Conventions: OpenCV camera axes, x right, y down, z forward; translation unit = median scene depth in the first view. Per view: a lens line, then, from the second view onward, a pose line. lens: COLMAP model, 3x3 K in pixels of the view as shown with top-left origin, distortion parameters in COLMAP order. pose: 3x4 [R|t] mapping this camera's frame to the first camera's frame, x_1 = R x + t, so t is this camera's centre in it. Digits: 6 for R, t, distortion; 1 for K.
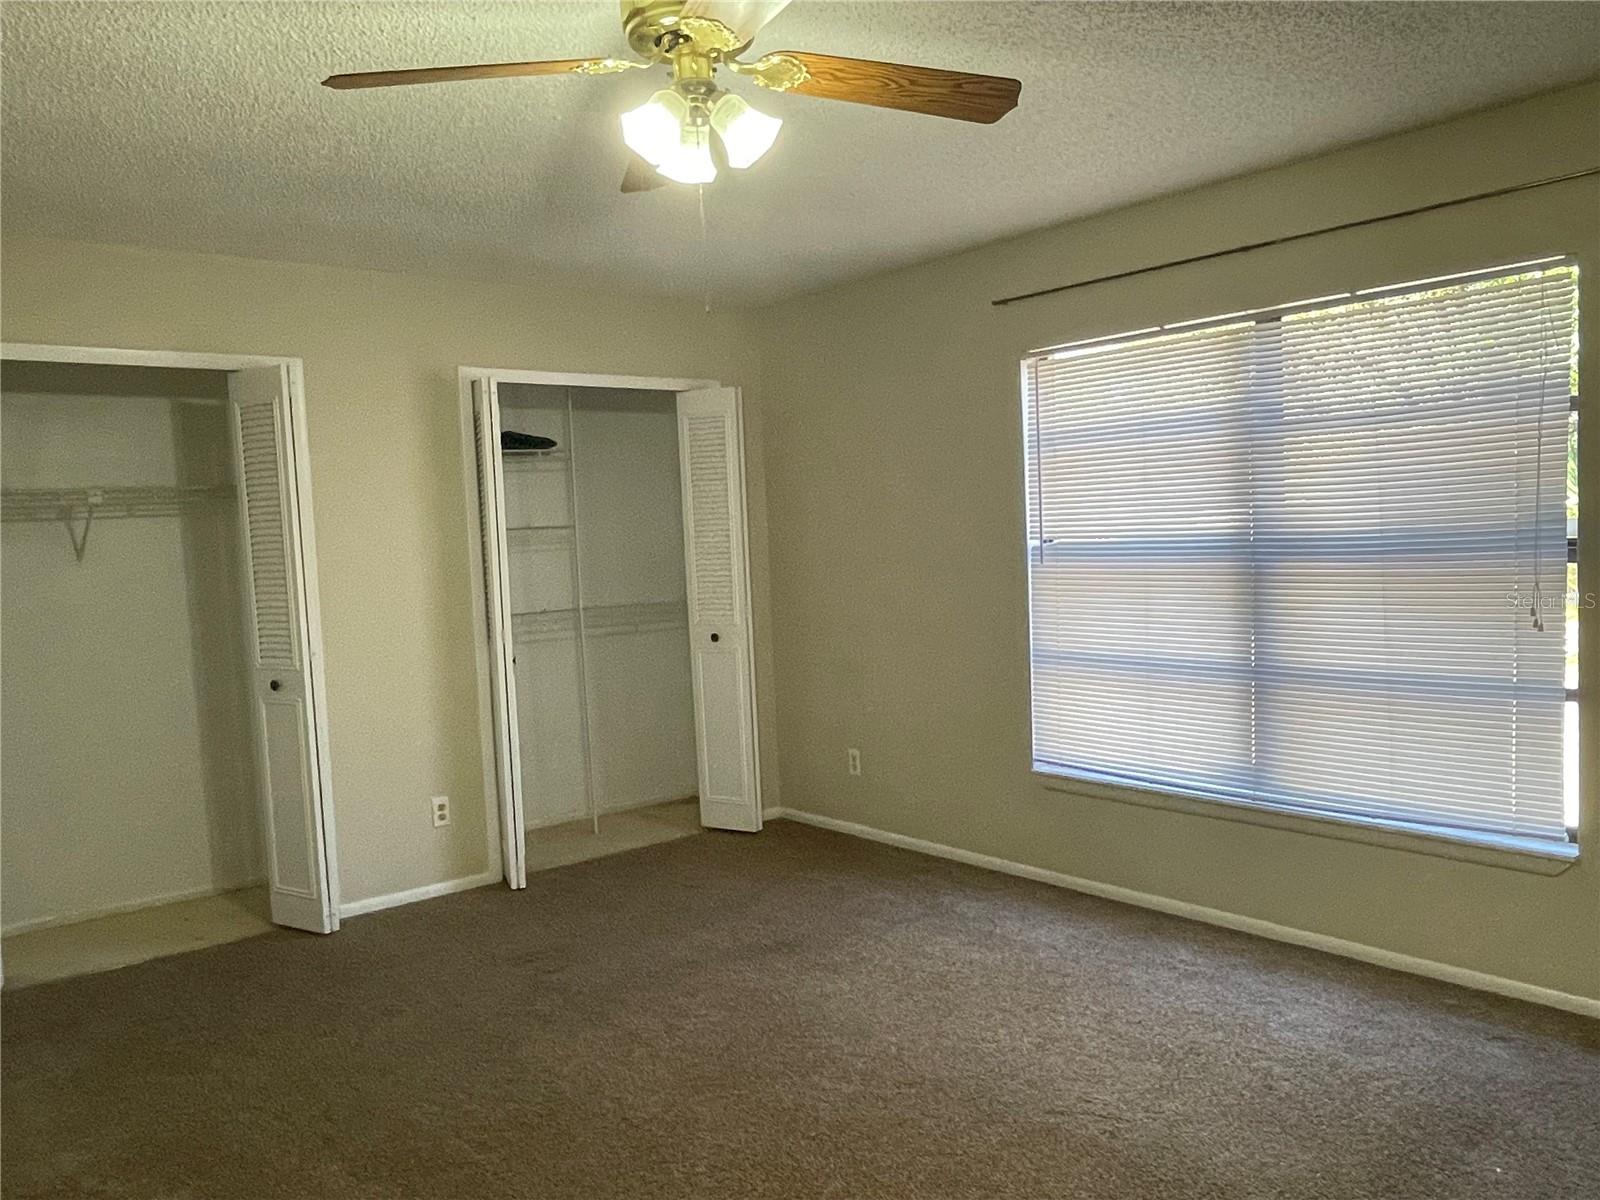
lens RADIAL K [[1210.3, 0, 803.0], [0, 1210.3, 593.8], [0, 0, 1]] dist [0.078729, -0.087006]
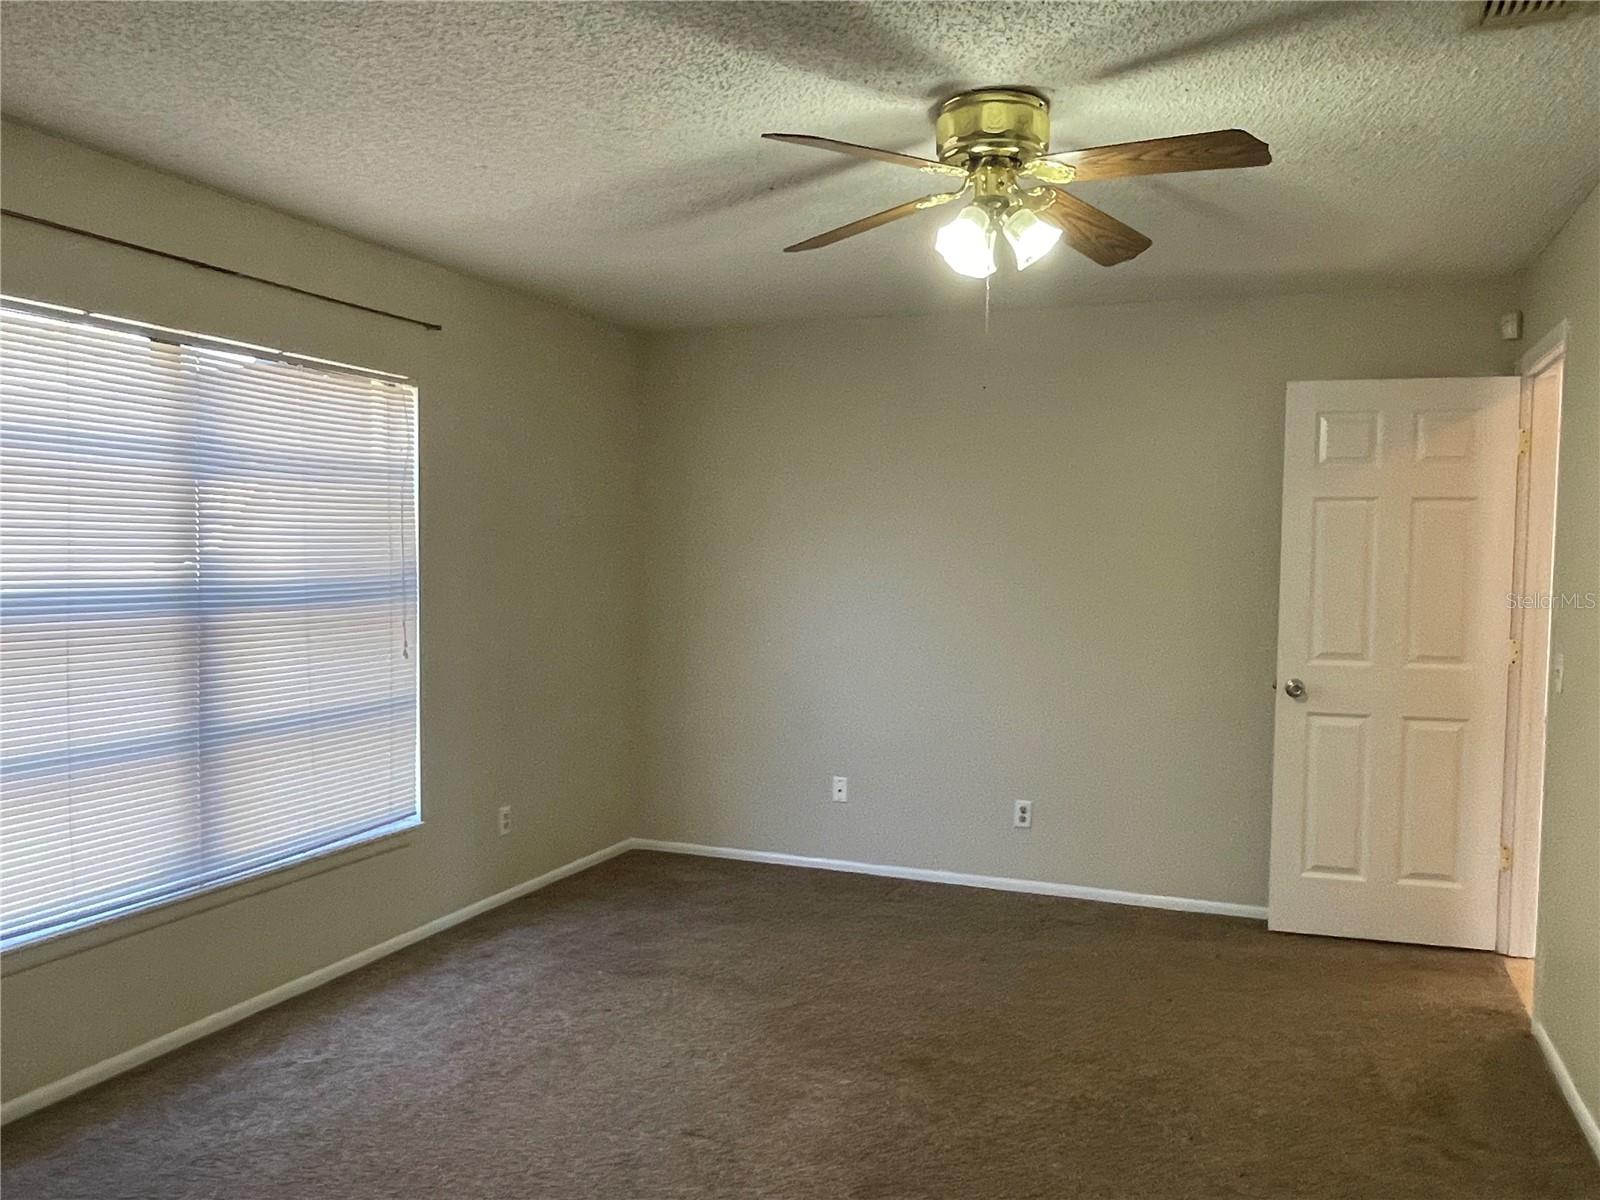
lens RADIAL K [[1210.3, 0, 801.0], [0, 1210.3, 604.4], [0, 0, 1]] dist [0.078729, -0.087006]
pose [[-0.462137, 0.003473, 0.886802, -0.531563], [0.064452, 0.997479, 0.029681, -0.026635], [-0.884463, 0.070873, -0.461196, 0.868456]]
